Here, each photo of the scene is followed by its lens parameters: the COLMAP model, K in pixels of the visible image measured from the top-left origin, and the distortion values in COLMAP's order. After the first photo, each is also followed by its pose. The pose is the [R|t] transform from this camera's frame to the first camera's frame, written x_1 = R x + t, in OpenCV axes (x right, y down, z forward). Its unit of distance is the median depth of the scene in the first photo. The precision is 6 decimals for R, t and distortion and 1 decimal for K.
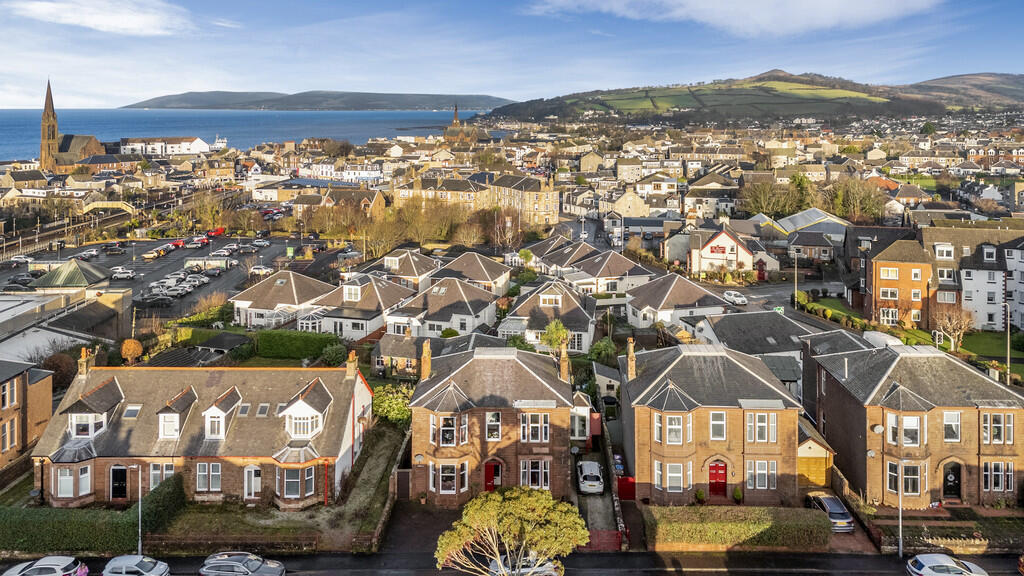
lens RADIAL K [[766.7, 0, 516.9], [0, 766.7, 153.0], [0, 0, 1]] dist [0.045385, -0.003685]
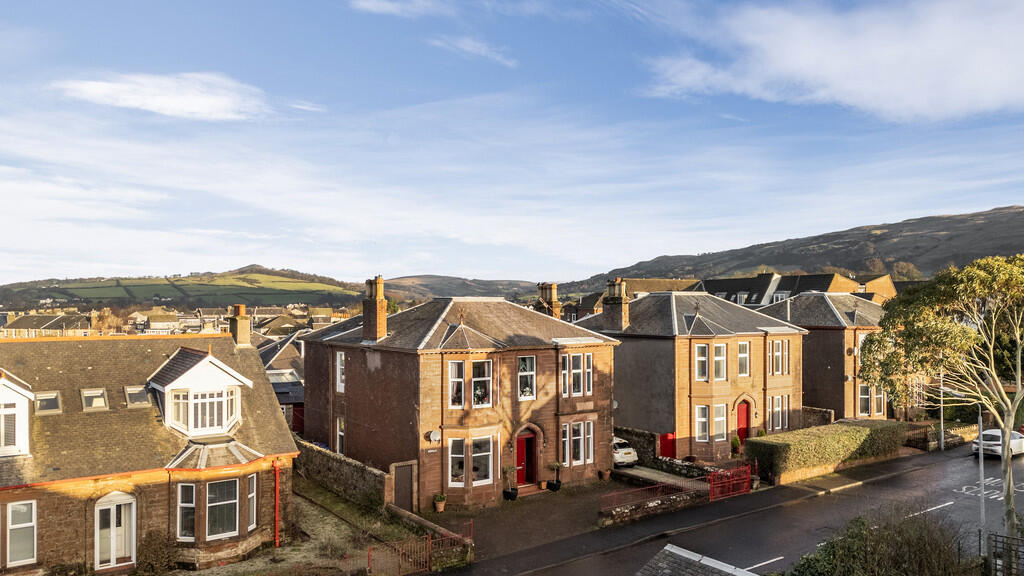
lens RADIAL K [[758.0, 0, 512.0], [0, 758.0, 288.0], [0, 0, 1]] dist [0.063144, 0.000839]
pose [[0.805278, 0.008934, 0.592830, -0.429029], [0.032130, 0.997760, -0.058680, 0.315688], [-0.592026, 0.066302, 0.803187, 0.478467]]
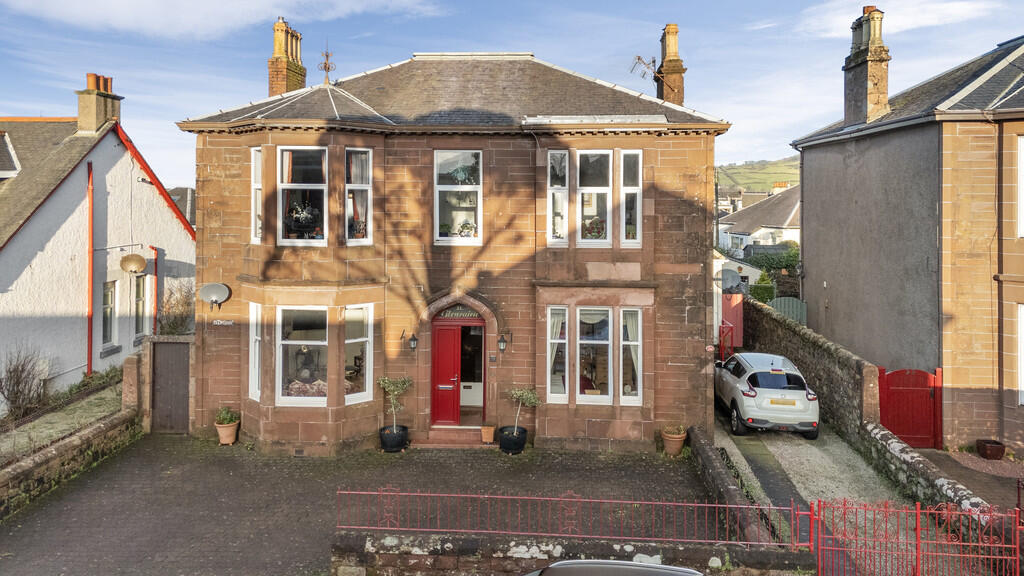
lens RADIAL K [[784.6, 0, 511.9], [0, 784.6, 202.9], [0, 0, 1]] dist [0.034994, -0.002346]
pose [[0.998057, 0.001267, -0.062301, 0.010253], [-0.003626, 0.999280, -0.037762, 0.368898], [0.062208, 0.037915, 0.997343, 0.690910]]
